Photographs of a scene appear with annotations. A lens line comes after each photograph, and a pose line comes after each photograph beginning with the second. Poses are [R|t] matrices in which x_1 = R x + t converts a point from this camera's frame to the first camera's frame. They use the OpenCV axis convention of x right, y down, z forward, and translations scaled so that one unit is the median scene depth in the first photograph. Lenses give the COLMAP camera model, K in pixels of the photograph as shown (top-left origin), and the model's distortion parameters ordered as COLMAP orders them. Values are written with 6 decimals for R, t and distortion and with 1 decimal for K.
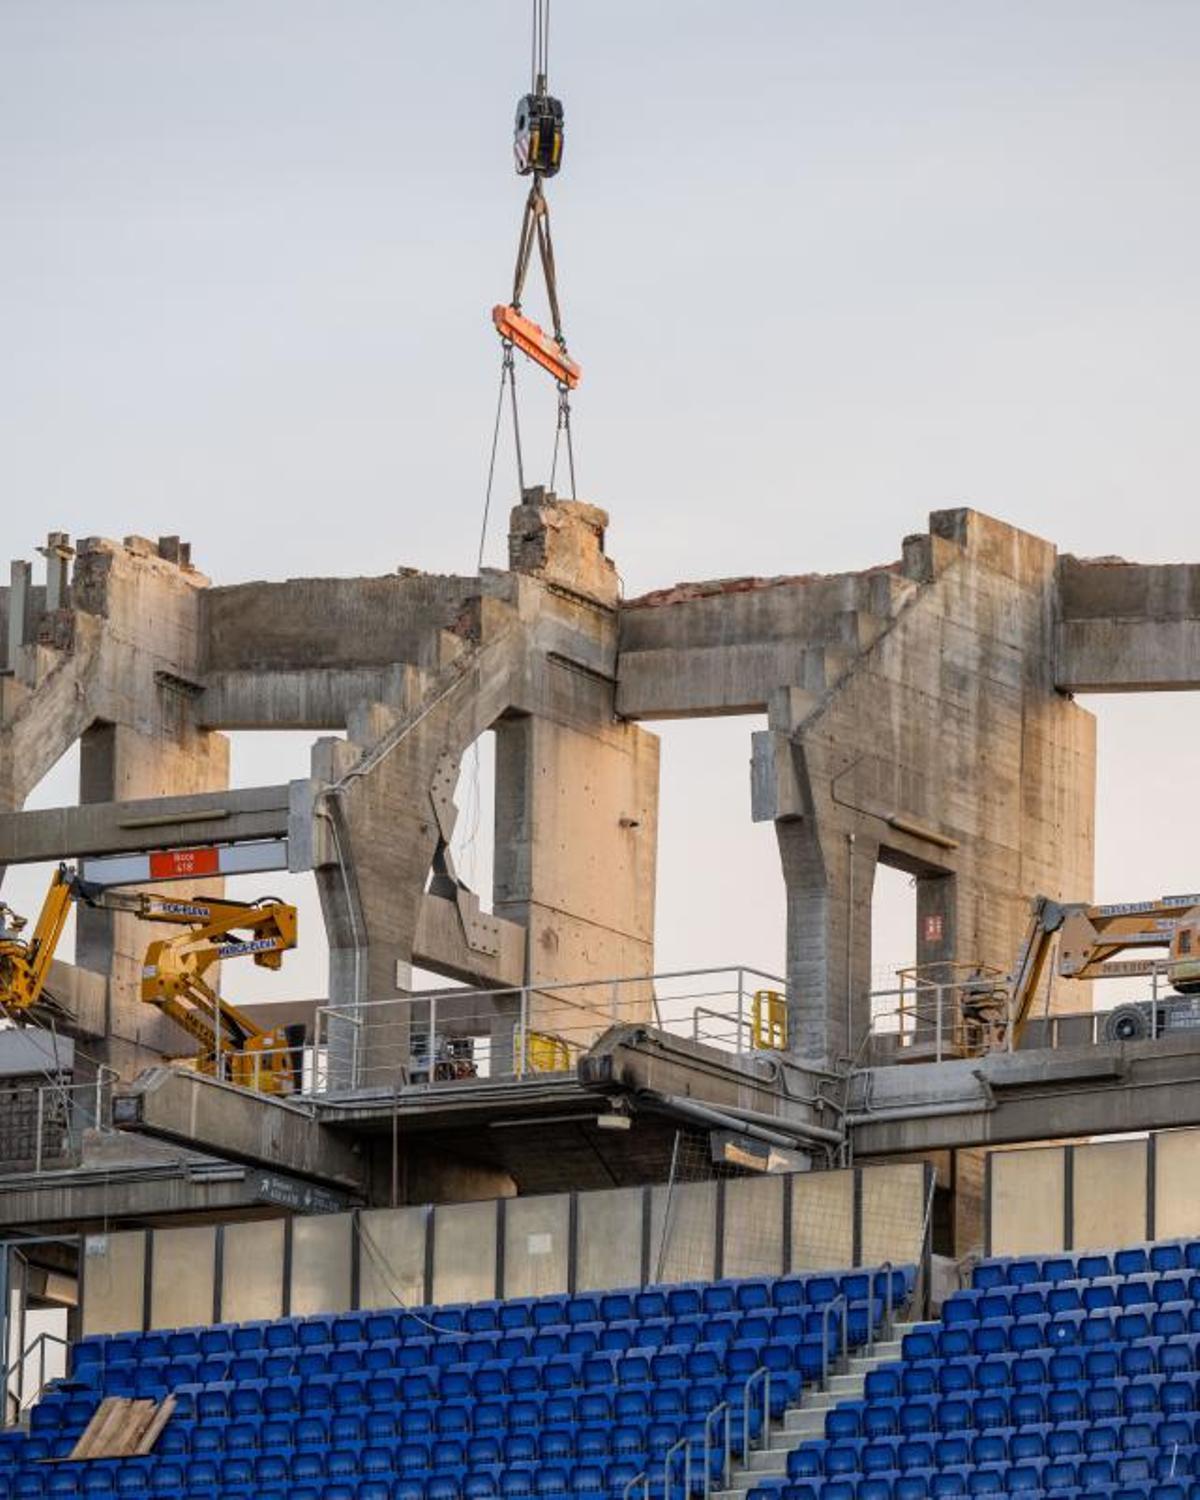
lens RADIAL K [[9408.6, 0, 600.0], [0, 9408.6, 750.0], [0, 0, 1]] dist [-0.082838, 6.747224]
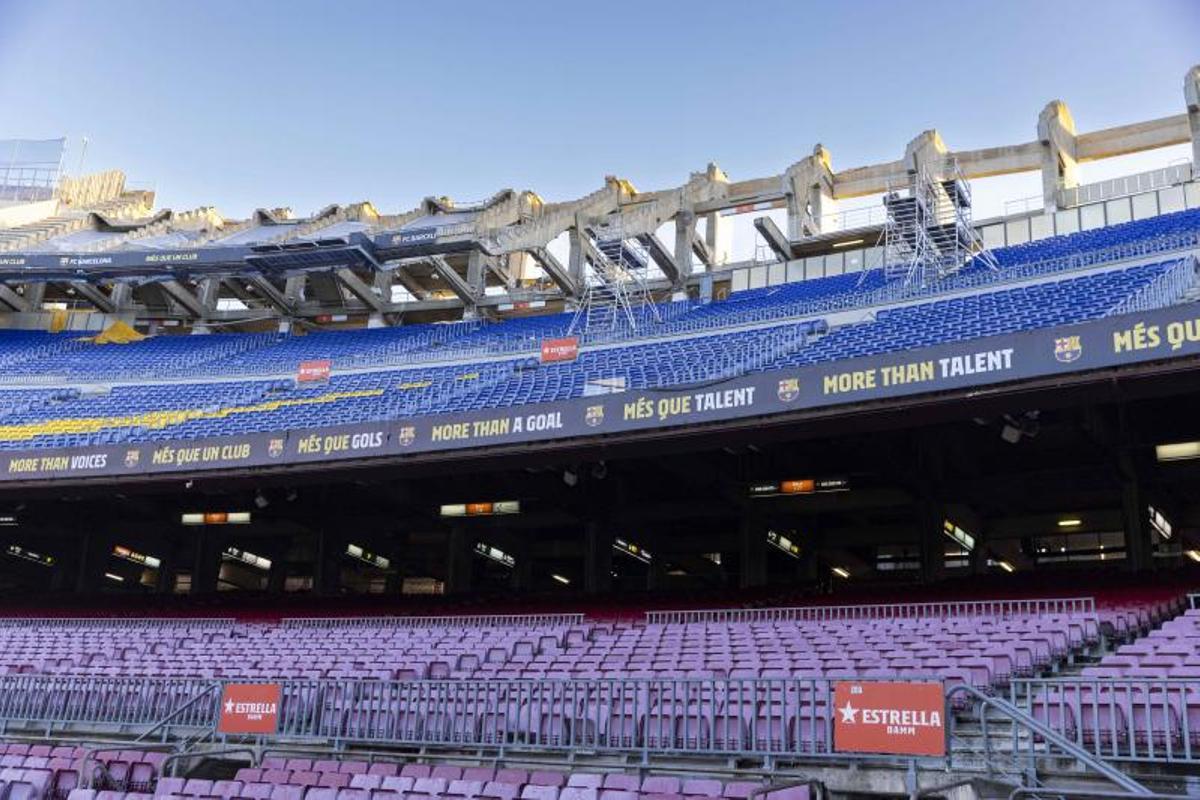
lens RADIAL K [[1220.4, 0, 600.0], [0, 1220.4, 400.0], [0, 0, 1]] dist [0.032820, -0.011113]
pose [[0.997646, 0.063977, 0.024691, -0.120457], [-0.060342, 0.990040, -0.127201, 0.177551], [-0.032583, 0.125411, 0.991570, 0.447388]]
